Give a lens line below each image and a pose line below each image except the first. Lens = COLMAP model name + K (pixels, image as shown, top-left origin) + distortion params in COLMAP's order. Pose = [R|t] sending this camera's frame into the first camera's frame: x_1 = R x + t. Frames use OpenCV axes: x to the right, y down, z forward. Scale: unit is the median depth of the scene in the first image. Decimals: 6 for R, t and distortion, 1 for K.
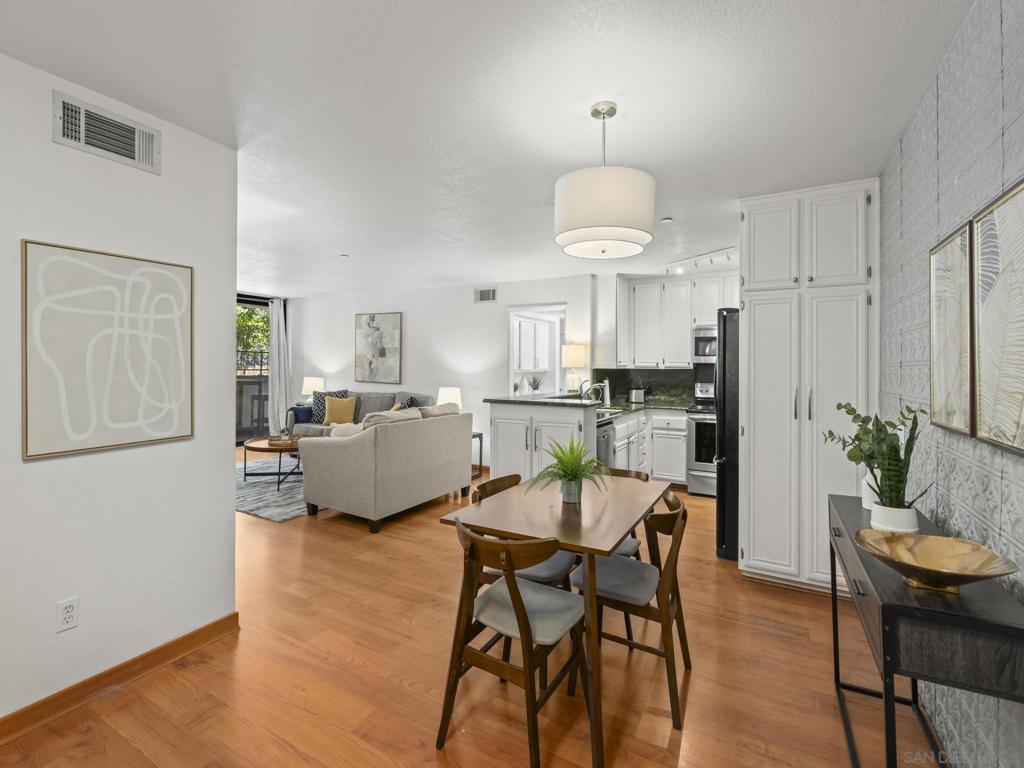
lens RADIAL K [[465.3, 0, 506.2], [0, 465.3, 364.4], [0, 0, 1]] dist [-0.001813, 0.000561]
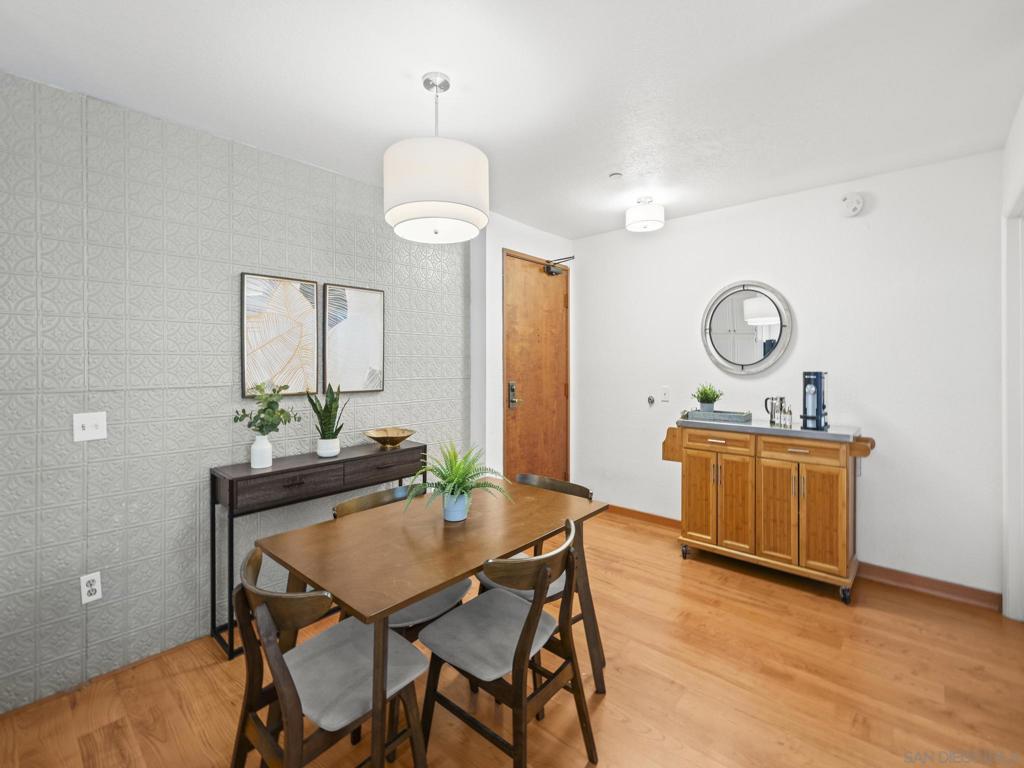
lens RADIAL K [[467.8, 0, 513.8], [0, 467.8, 364.9], [0, 0, 1]] dist [-0.002092, -0.000014]
pose [[-0.978110, -0.001446, 0.208084, -0.048379], [-0.001584, 0.999999, -0.000499, 0.007192], [-0.208083, -0.000818, -0.978111, 0.658467]]
